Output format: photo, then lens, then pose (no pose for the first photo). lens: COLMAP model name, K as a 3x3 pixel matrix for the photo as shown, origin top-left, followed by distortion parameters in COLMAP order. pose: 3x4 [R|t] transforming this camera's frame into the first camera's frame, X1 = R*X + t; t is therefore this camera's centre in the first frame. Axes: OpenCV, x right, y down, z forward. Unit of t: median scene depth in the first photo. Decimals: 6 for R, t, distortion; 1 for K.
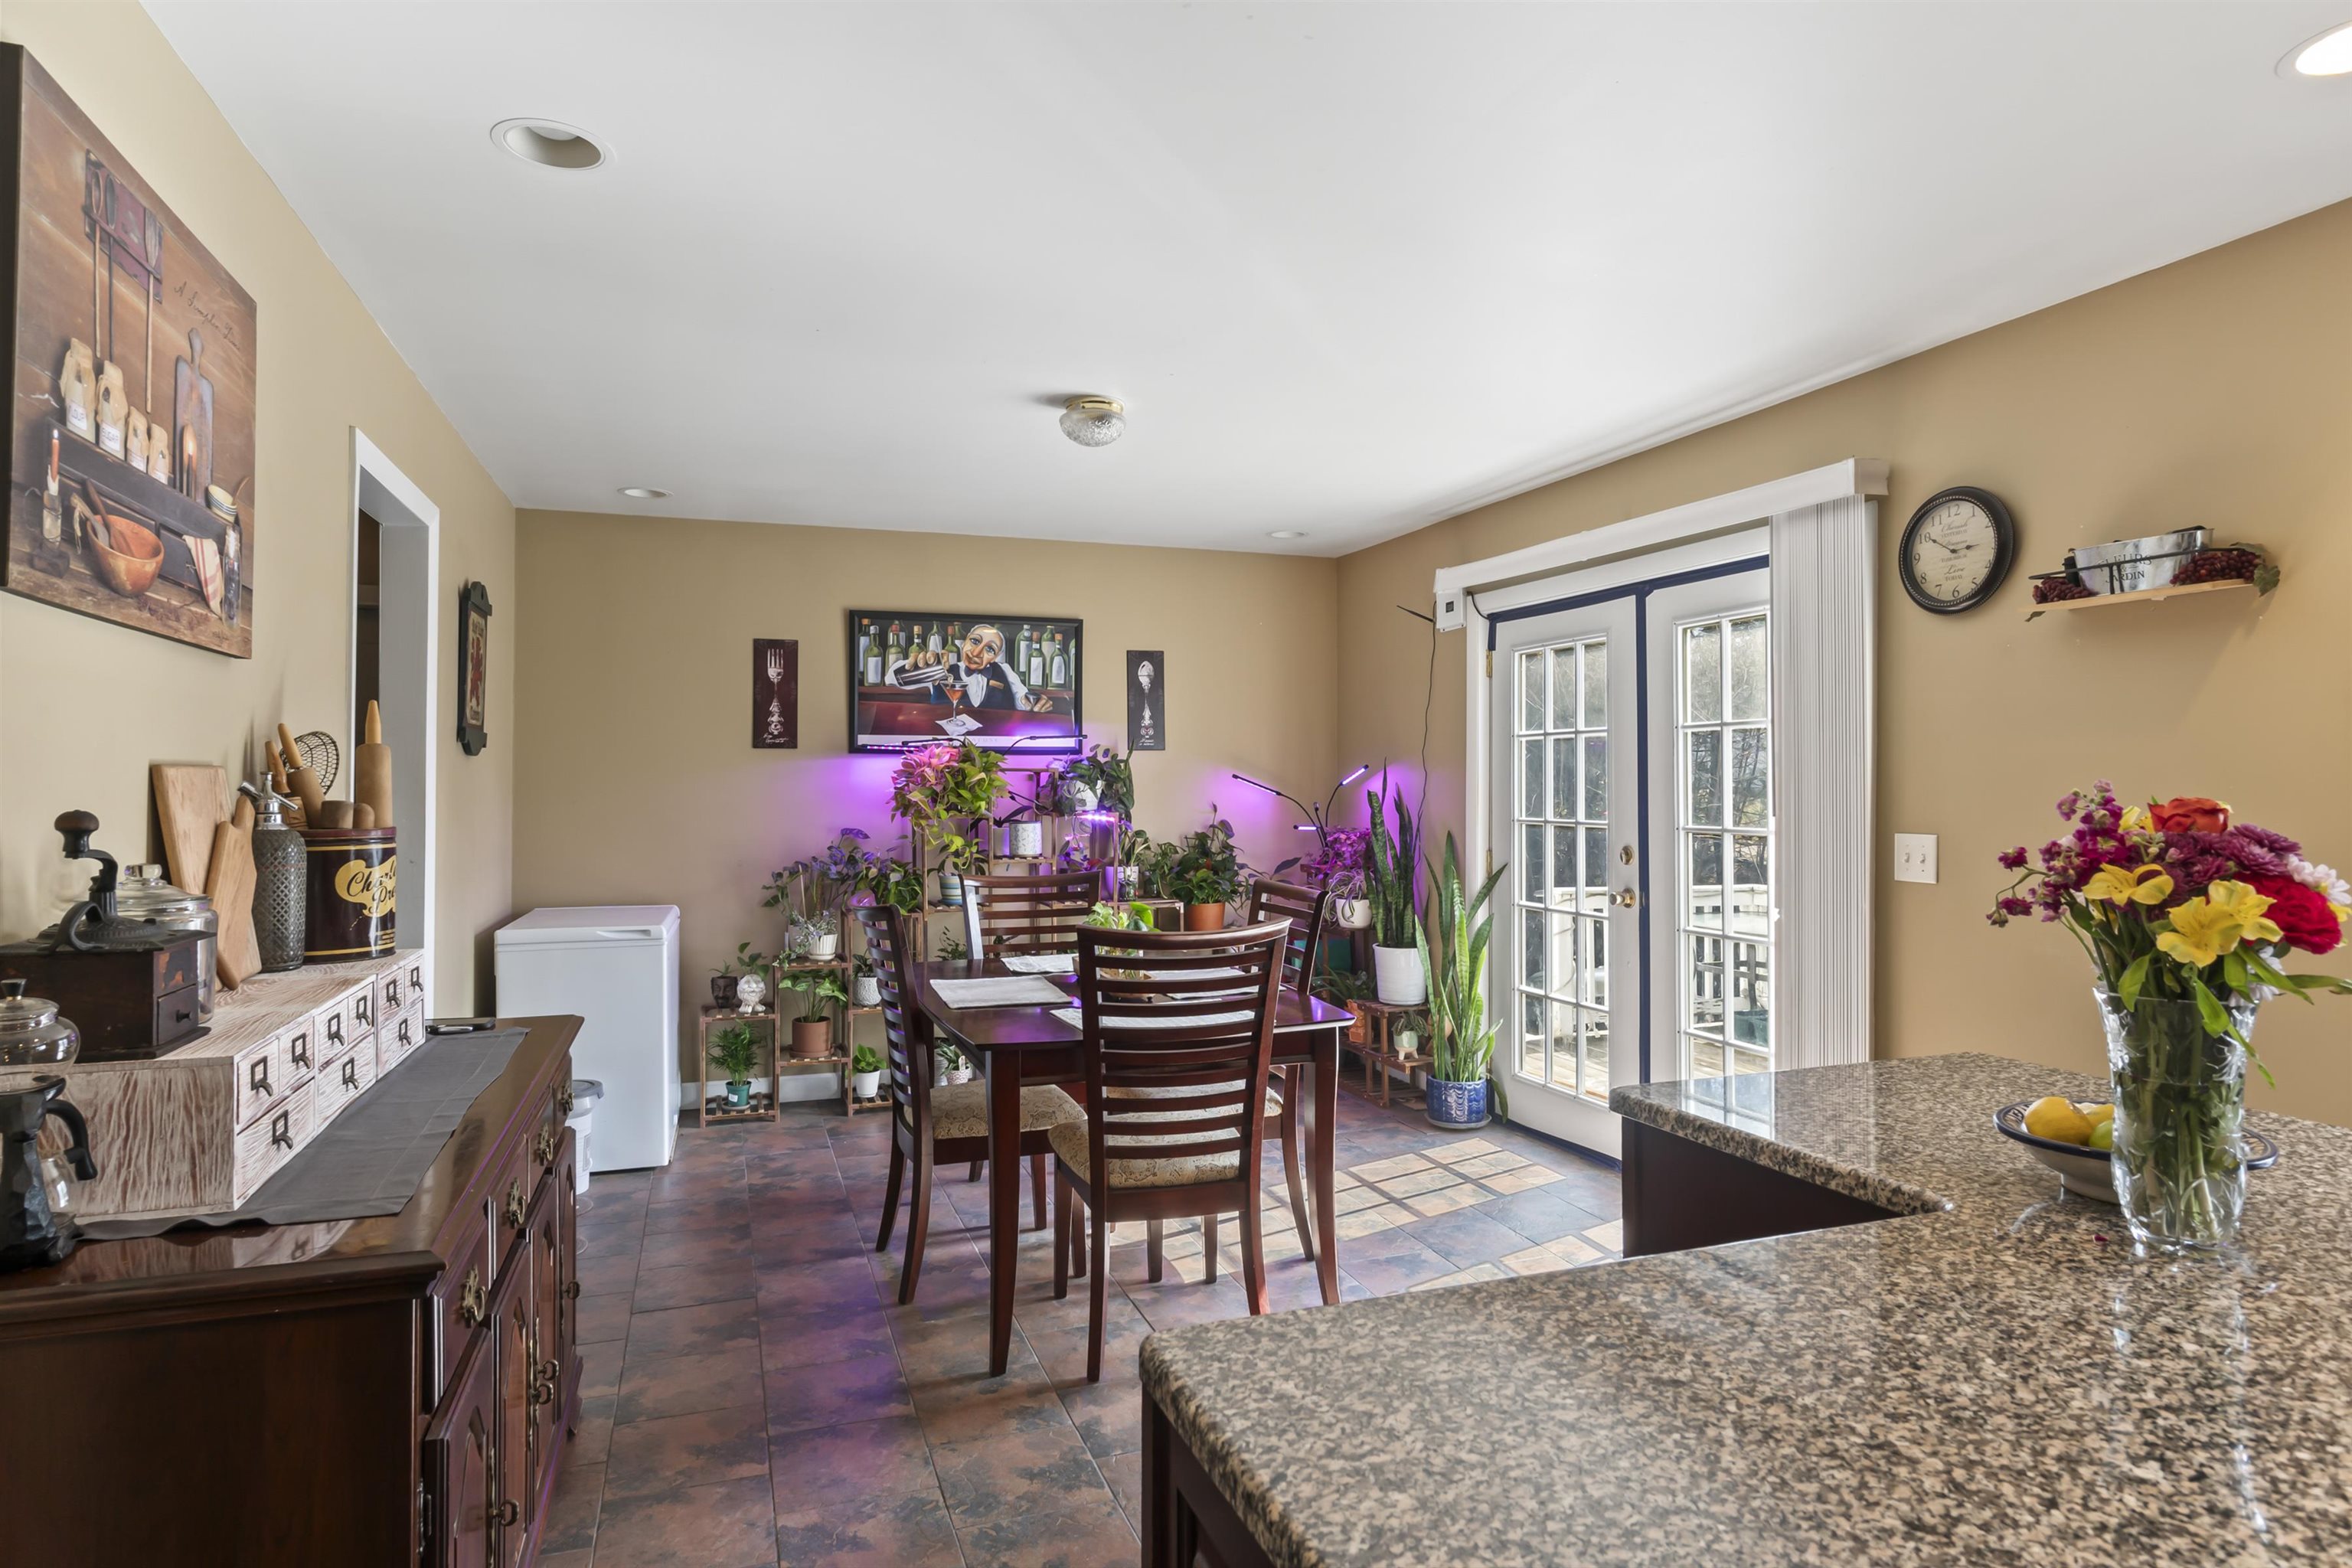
lens RADIAL K [[1346.9, 0, 1176.0], [0, 1346.9, 784.0], [0, 0, 1]] dist [0.001489, 0.000044]
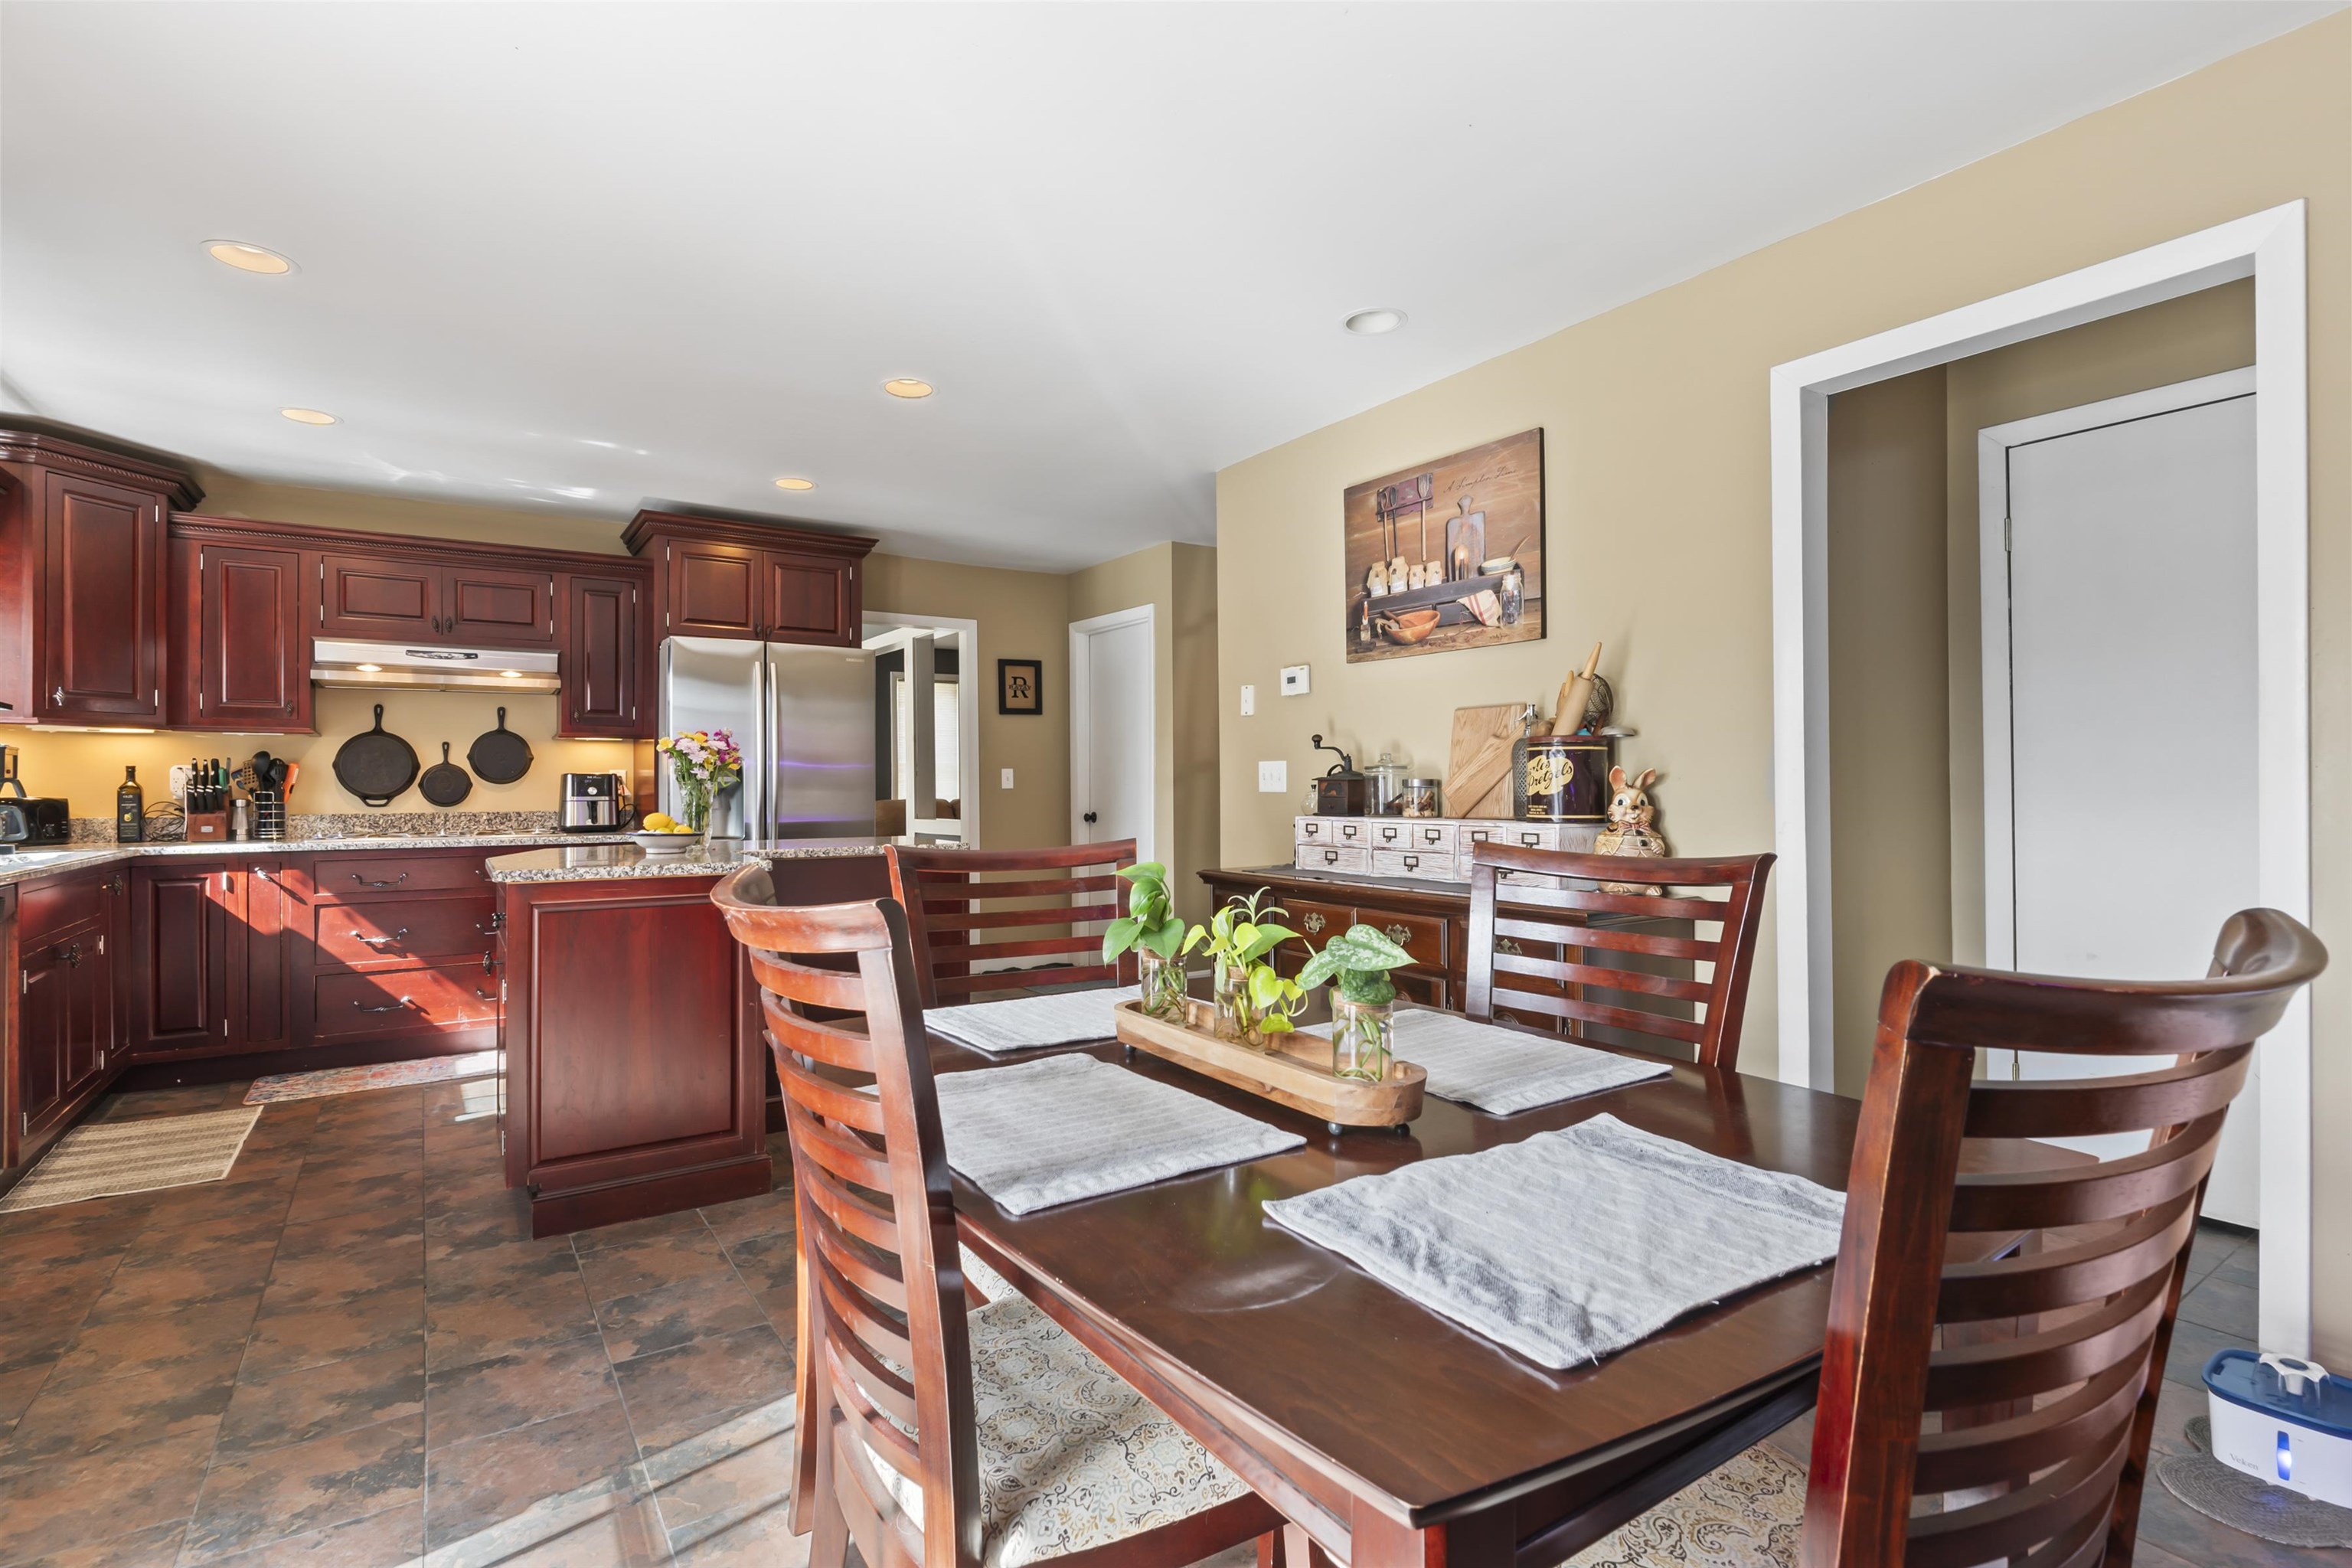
lens RADIAL K [[1096.1, 0, 1176.0], [0, 1096.1, 784.0], [0, 0, 1]] dist [-0.001312, -0.000222]
pose [[-0.968296, 0.008188, -0.249670, 0.065725], [0.008608, 0.999963, -0.000590, 0.054248], [0.249656, -0.002720, -0.968331, 1.362482]]
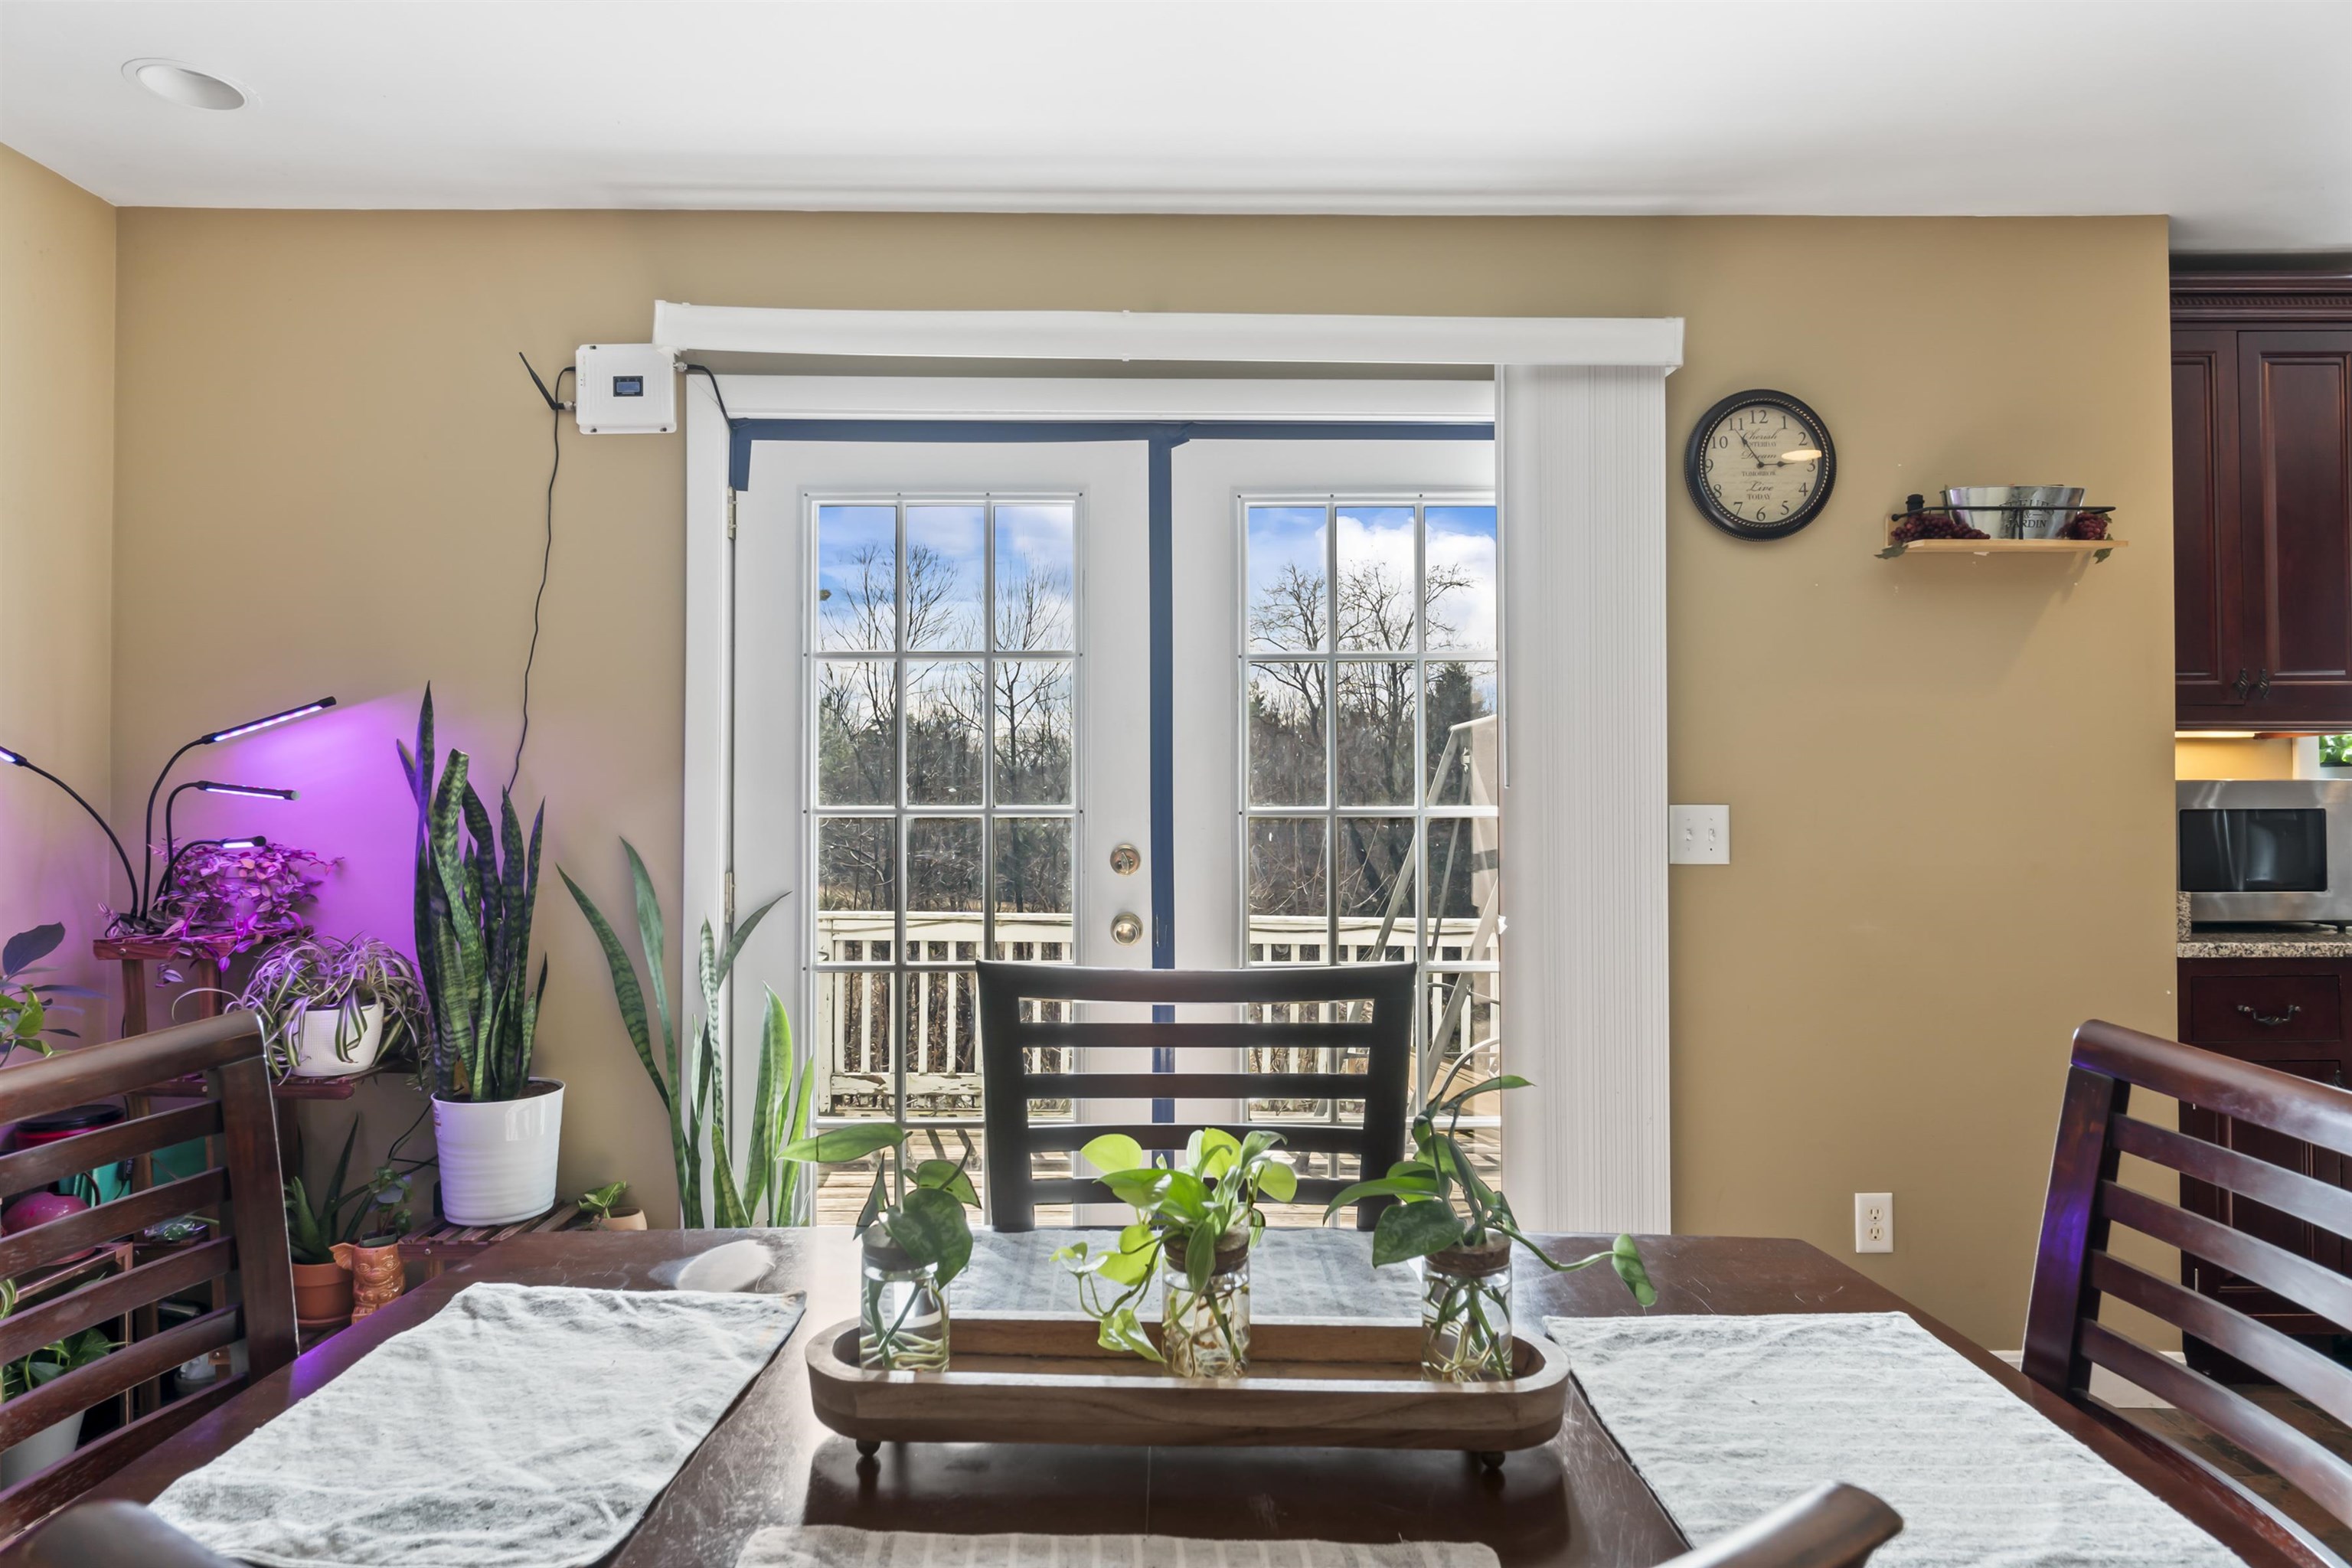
lens RADIAL K [[1396.0, 0, 1176.0], [0, 1396.0, 784.0], [0, 0, 1]] dist [0.000366, -0.000472]
pose [[0.319681, 0.006888, 0.947500, -0.313491], [0.001422, 0.999969, -0.007749, 0.027566], [-0.947524, 0.003825, 0.319662, 0.926266]]
